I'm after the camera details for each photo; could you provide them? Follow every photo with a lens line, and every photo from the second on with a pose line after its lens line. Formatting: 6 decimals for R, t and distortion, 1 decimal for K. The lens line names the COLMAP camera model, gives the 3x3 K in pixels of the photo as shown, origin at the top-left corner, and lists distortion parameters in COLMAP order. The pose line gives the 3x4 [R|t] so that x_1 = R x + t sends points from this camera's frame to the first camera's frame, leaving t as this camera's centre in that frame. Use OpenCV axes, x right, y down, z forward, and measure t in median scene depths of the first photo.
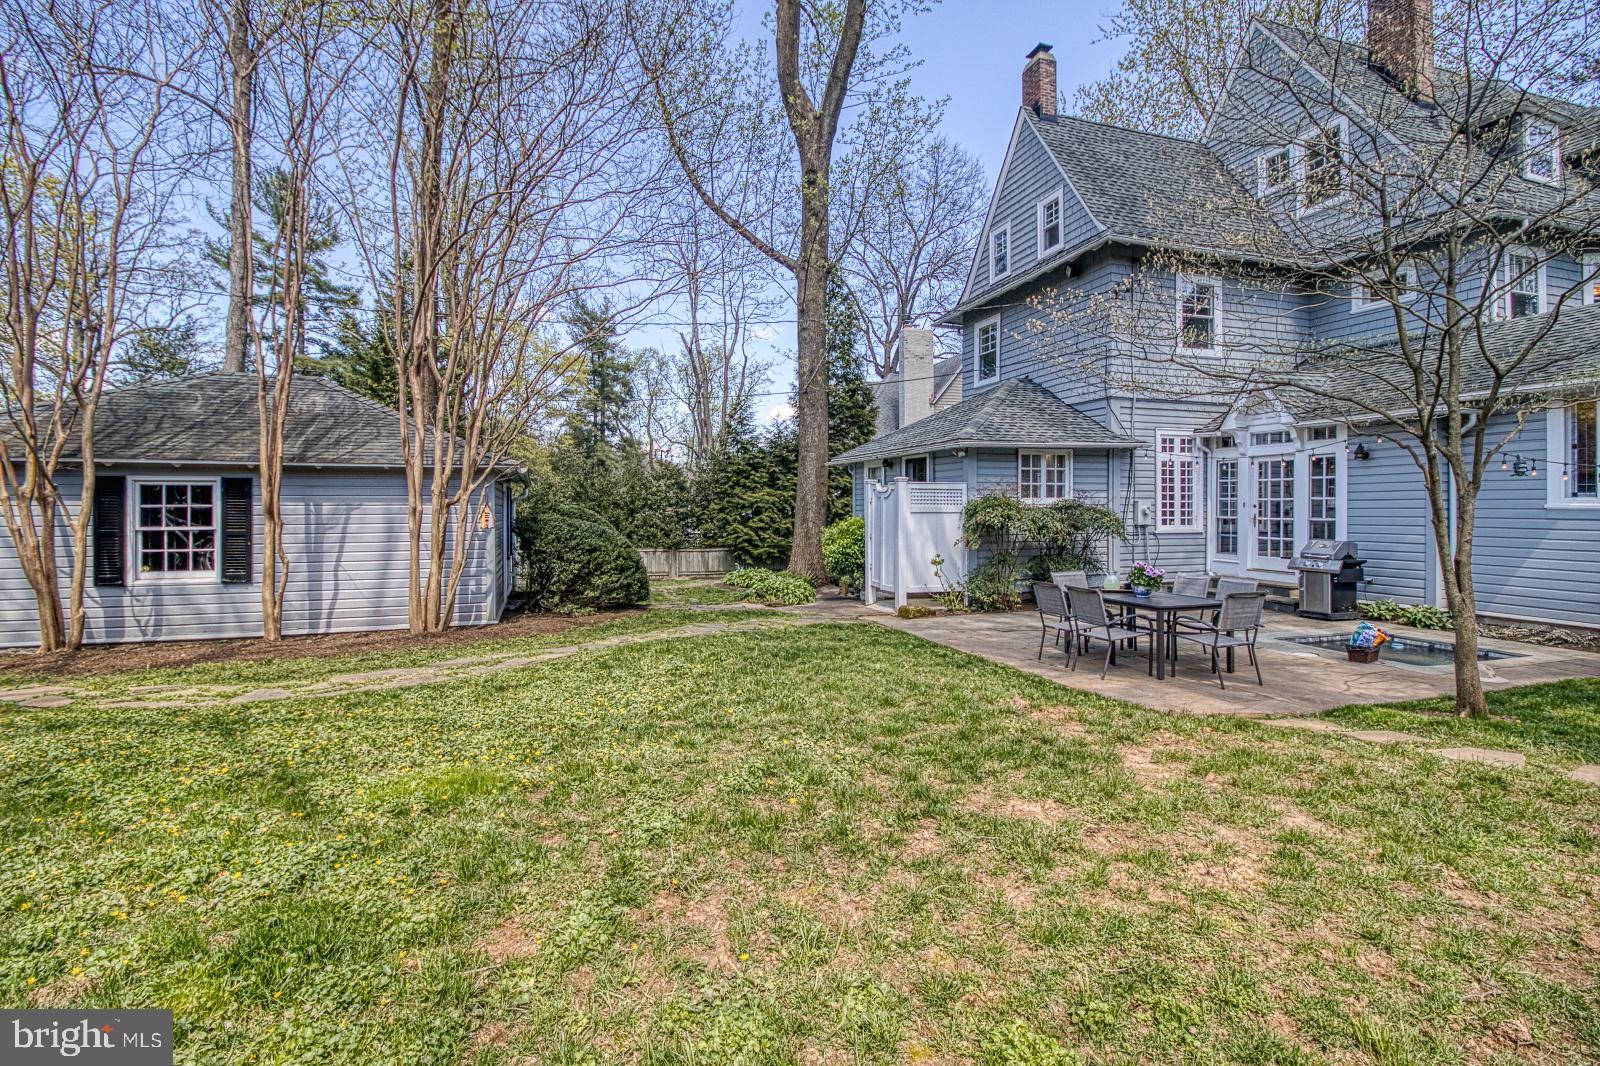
lens RADIAL K [[755.1, 0, 776.9], [0, 755.1, 514.7], [0, 0, 1]] dist [-0.005528, -0.004786]
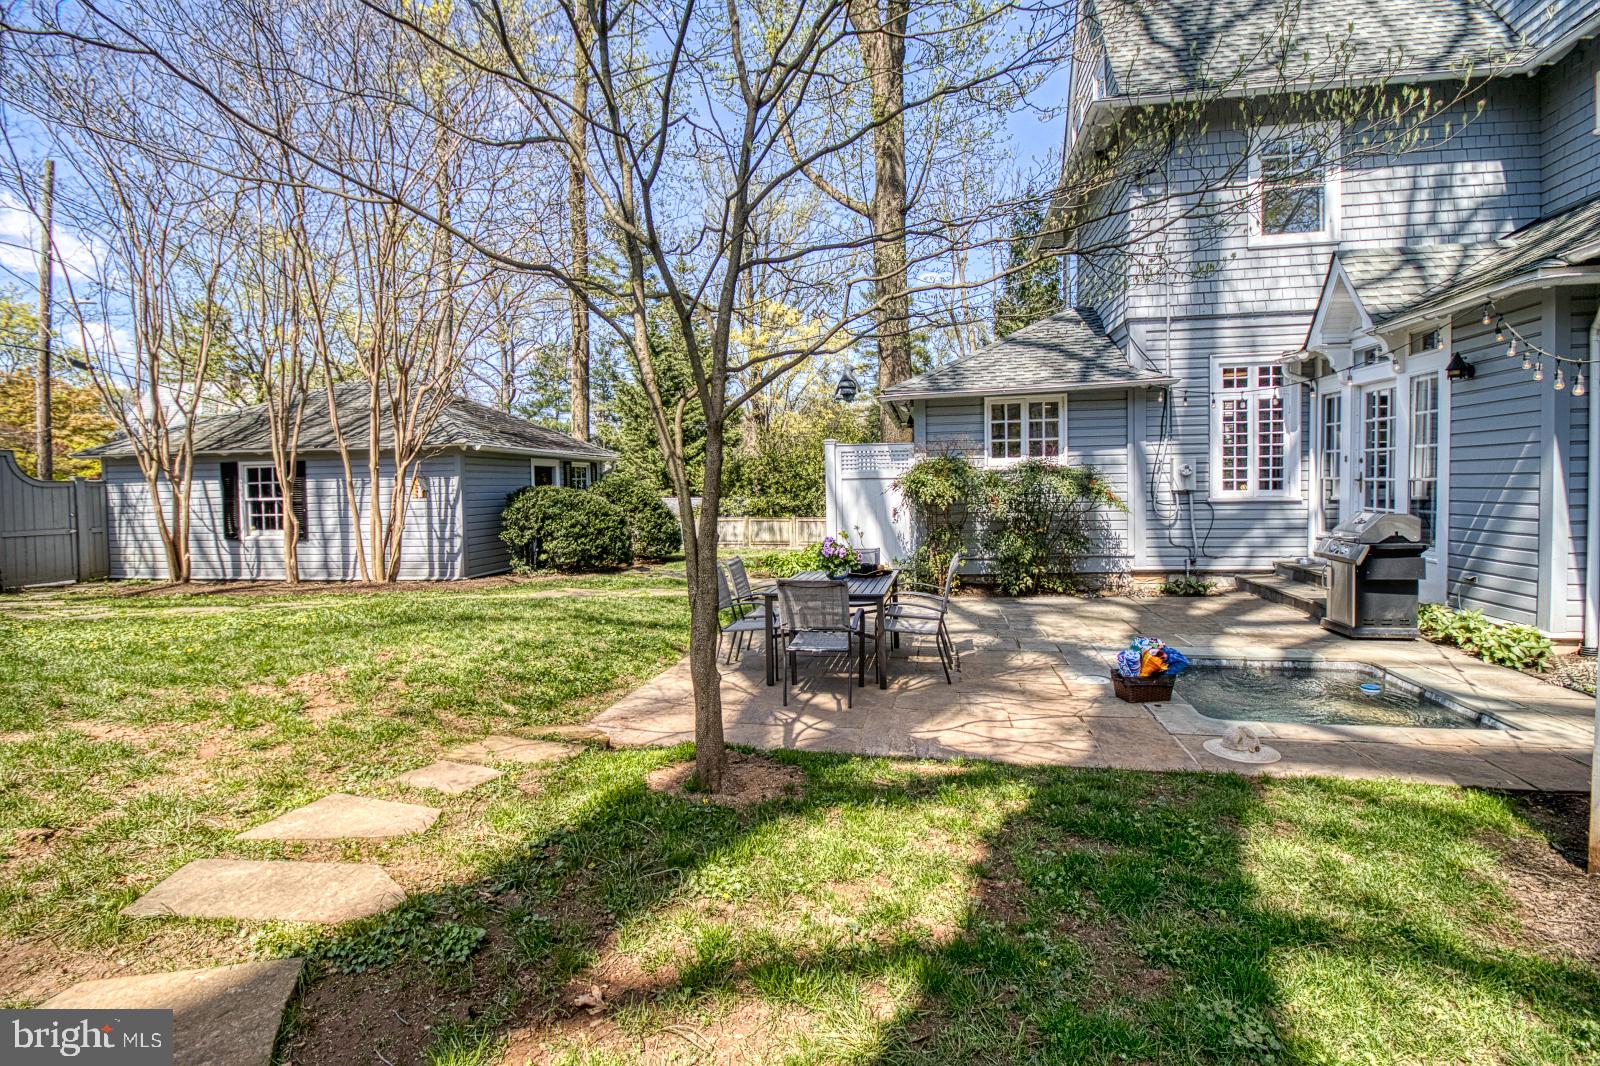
lens RADIAL K [[755.1, 0, 767.1], [0, 755.1, 502.8], [0, 0, 1]] dist [-0.005528, -0.004786]
pose [[0.877527, -0.001298, -0.479525, 0.497254], [0.012074, 0.999739, 0.019389, 0.006811], [0.479374, -0.022805, 0.877314, 0.170541]]
